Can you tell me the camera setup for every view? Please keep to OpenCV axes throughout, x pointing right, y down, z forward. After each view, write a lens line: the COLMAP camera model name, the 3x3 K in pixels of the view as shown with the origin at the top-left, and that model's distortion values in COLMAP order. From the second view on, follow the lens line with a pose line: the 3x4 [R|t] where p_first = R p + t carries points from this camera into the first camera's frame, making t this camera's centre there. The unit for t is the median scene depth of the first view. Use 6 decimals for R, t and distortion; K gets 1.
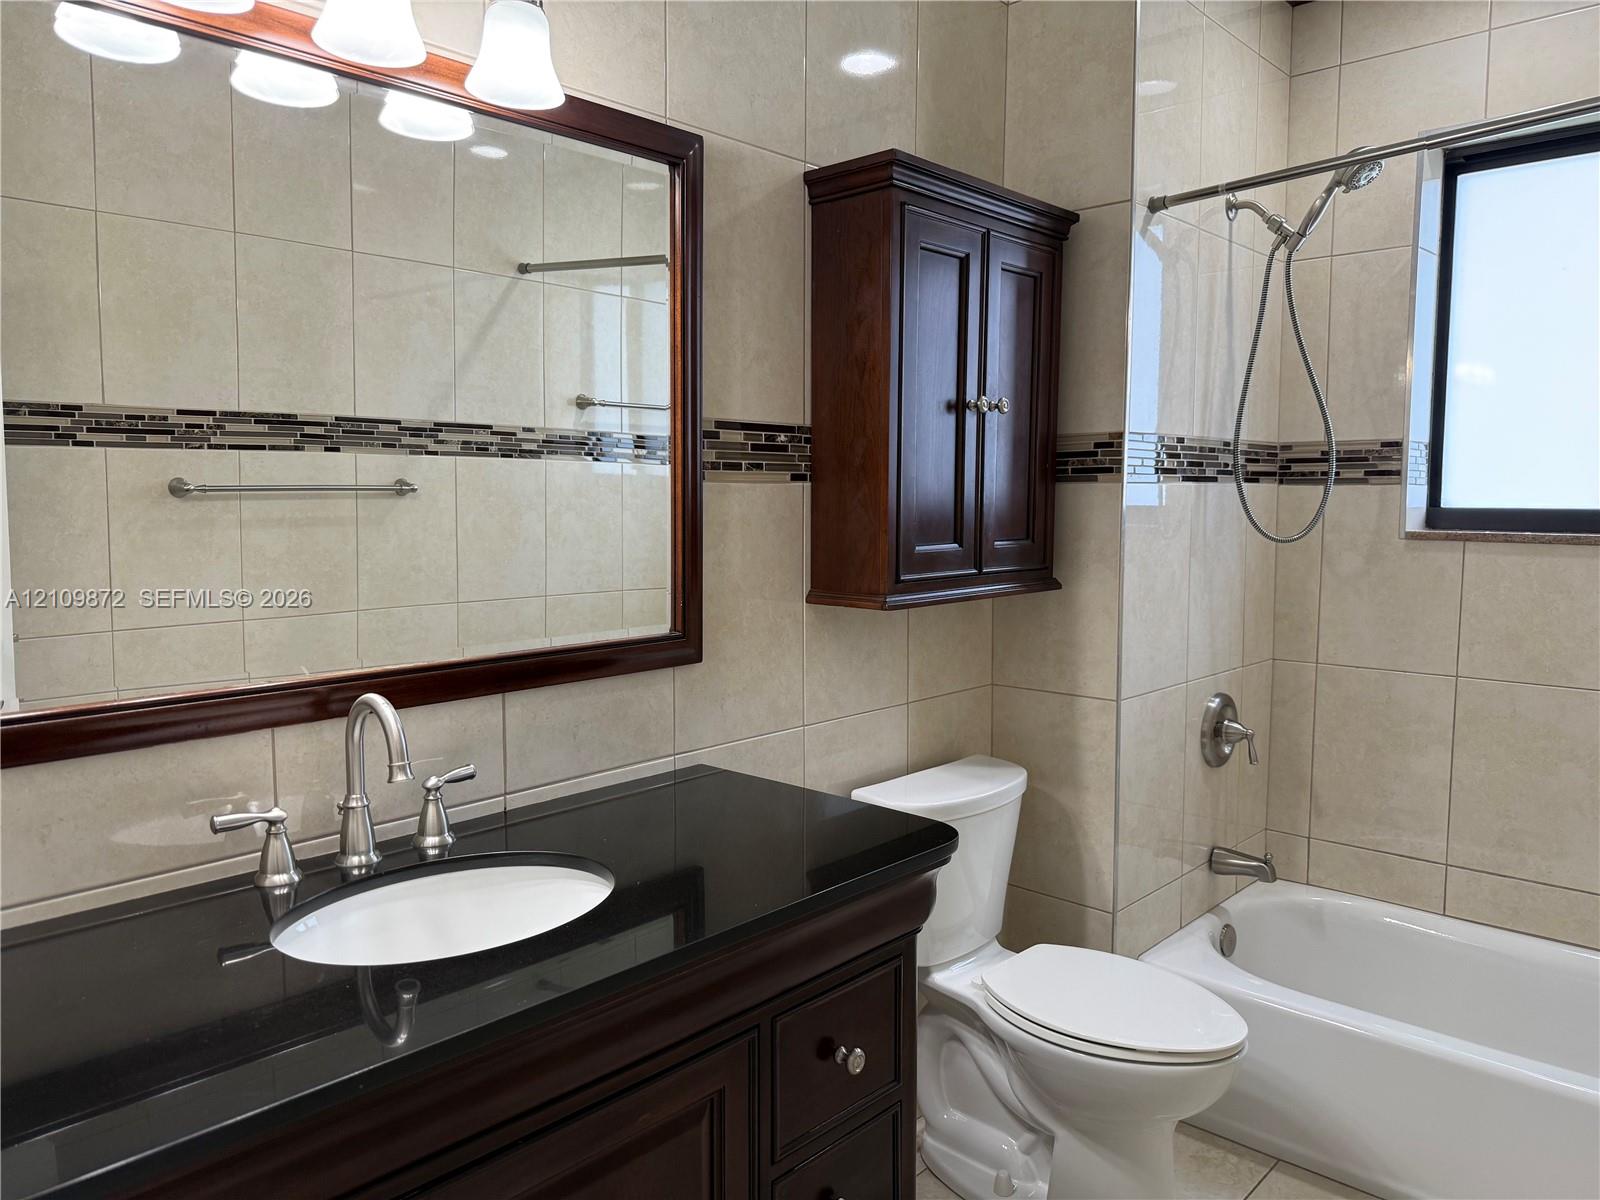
lens RADIAL K [[1126.3, 0, 800.5], [0, 1126.3, 600.7], [0, 0, 1]] dist [0.054605, -0.066898]
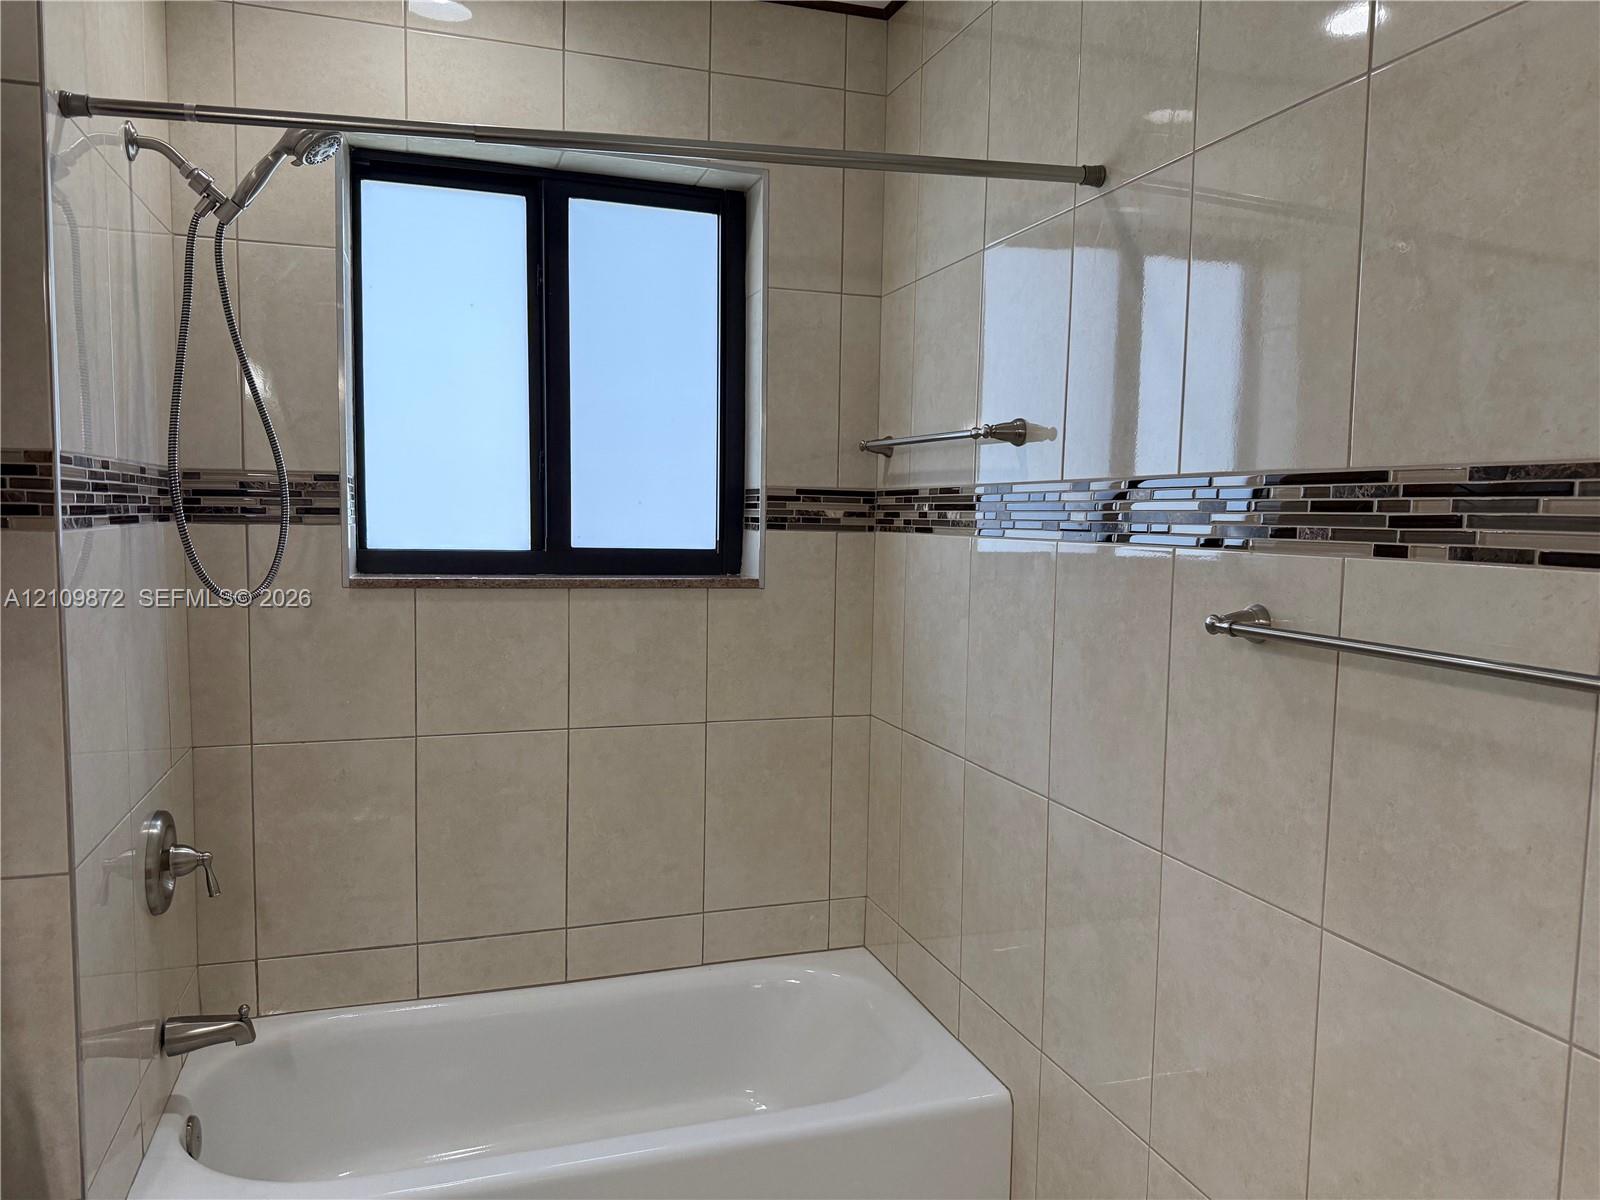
lens RADIAL K [[1126.3, 0, 806.5], [0, 1126.3, 603.2], [0, 0, 1]] dist [0.054605, -0.066898]
pose [[0.477516, -0.061738, 0.876451, -0.073125], [0.065919, 0.997234, 0.034331, -0.057979], [-0.876147, 0.041382, 0.480265, 0.328788]]
